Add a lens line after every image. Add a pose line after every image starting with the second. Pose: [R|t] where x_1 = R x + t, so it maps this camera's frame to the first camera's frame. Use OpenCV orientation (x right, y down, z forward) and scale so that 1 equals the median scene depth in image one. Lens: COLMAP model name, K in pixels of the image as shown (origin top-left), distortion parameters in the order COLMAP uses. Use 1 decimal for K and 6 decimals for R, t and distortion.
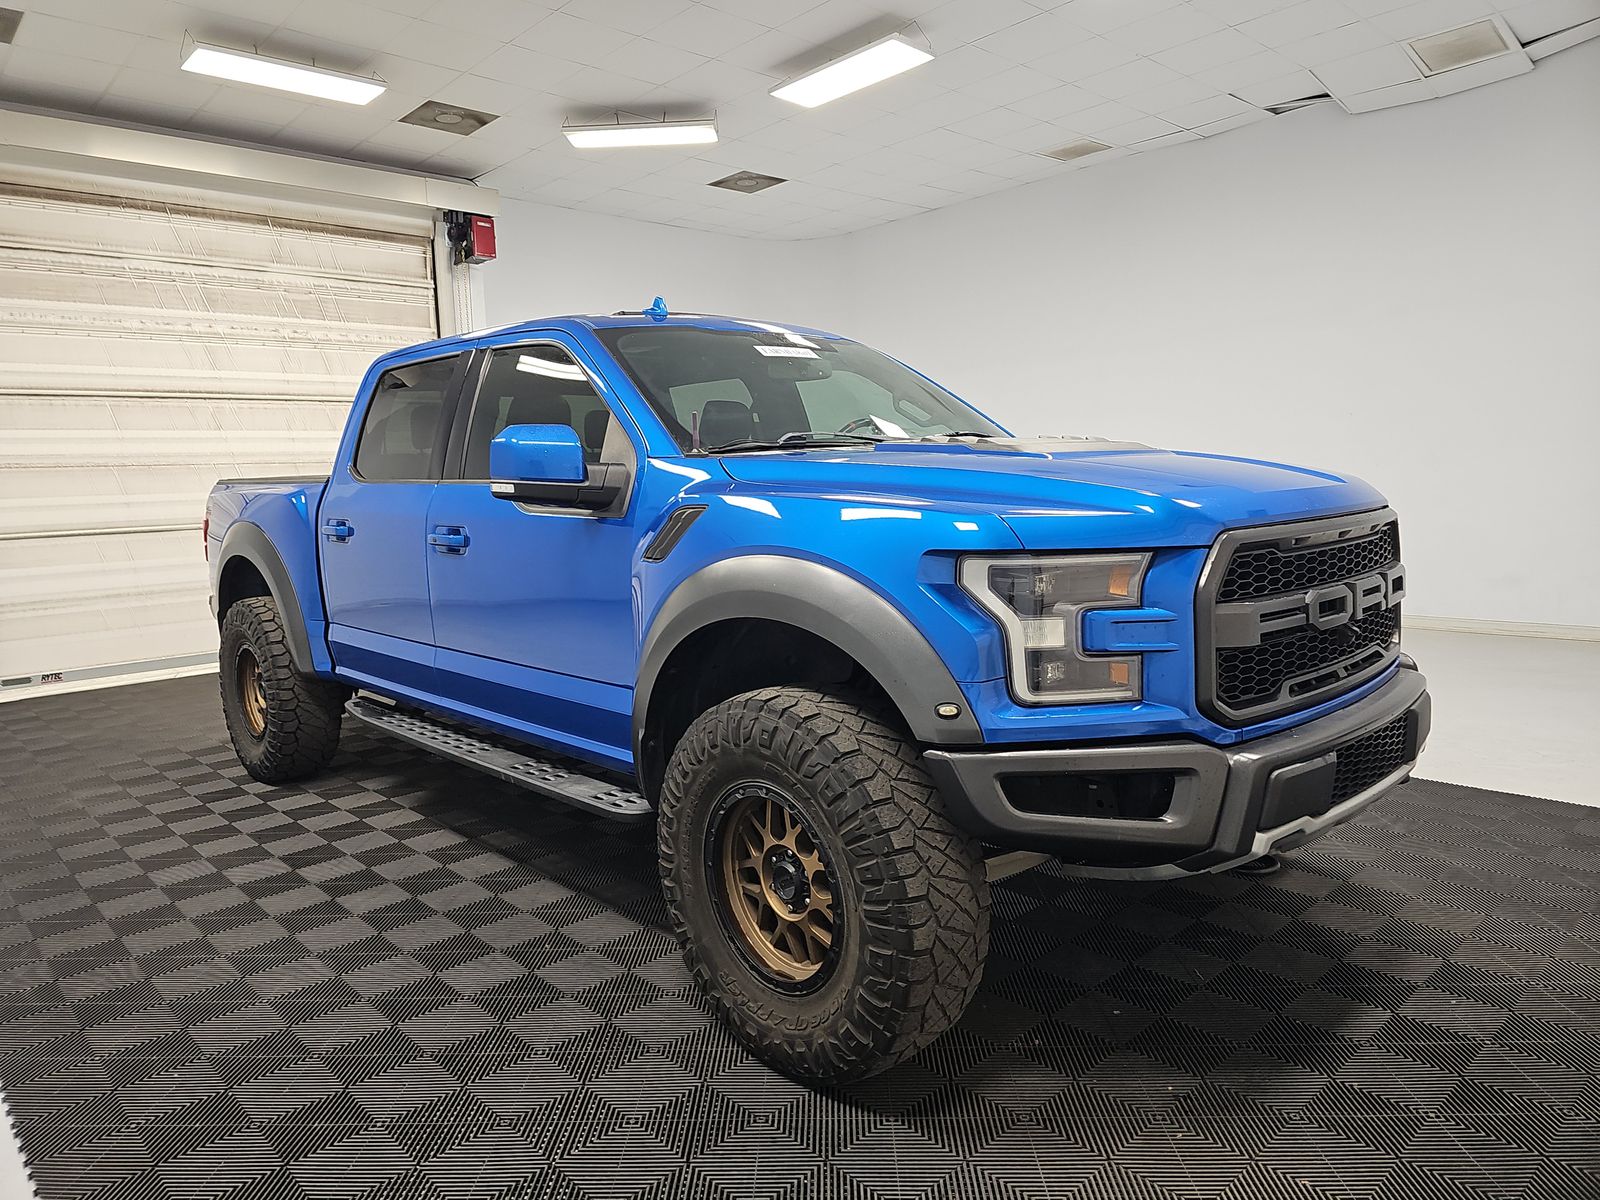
lens RADIAL K [[1061.7, 0, 788.9], [0, 1061.7, 599.7], [0, 0, 1]] dist [0.075753, -0.080226]
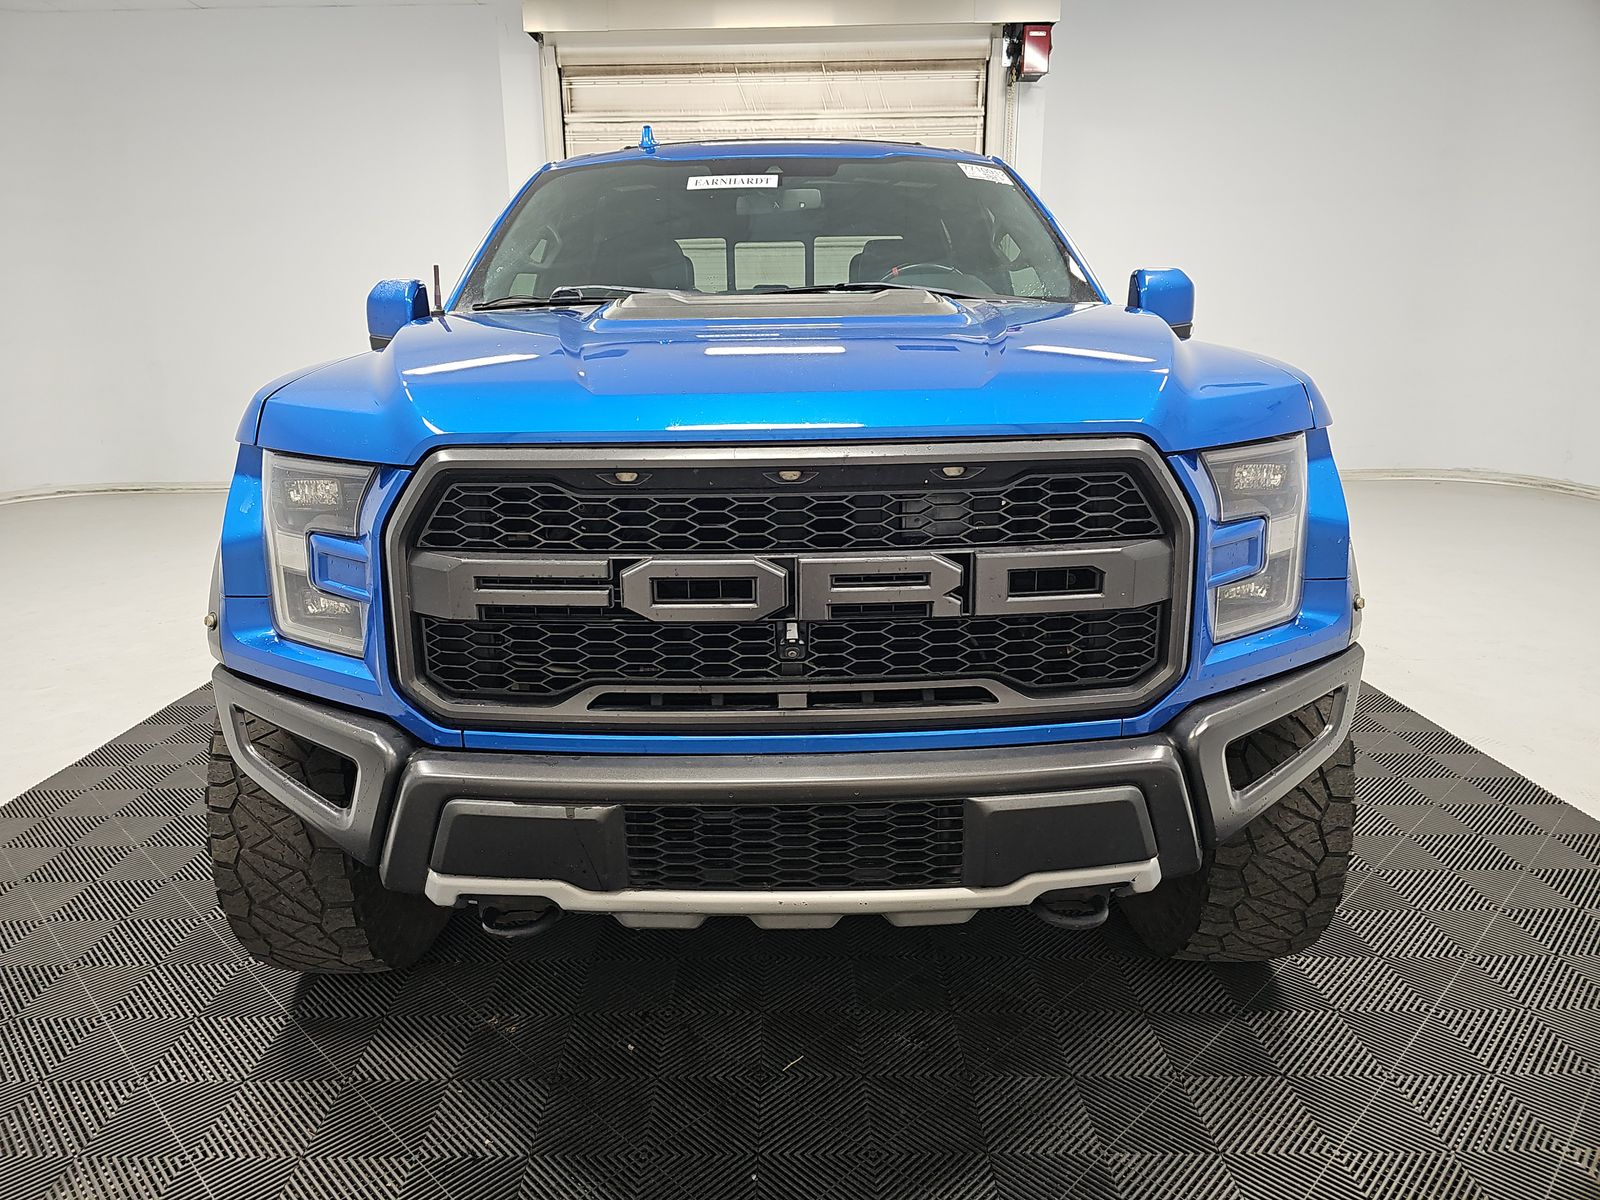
lens RADIAL K [[1061.7, 0, 788.9], [0, 1061.7, 599.7], [0, 0, 1]] dist [0.075753, -0.080226]
pose [[0.734531, 0.189207, -0.651663, 0.302205], [-0.091789, 0.979218, 0.180850, -0.033023], [0.672339, -0.073025, 0.736633, 0.187016]]
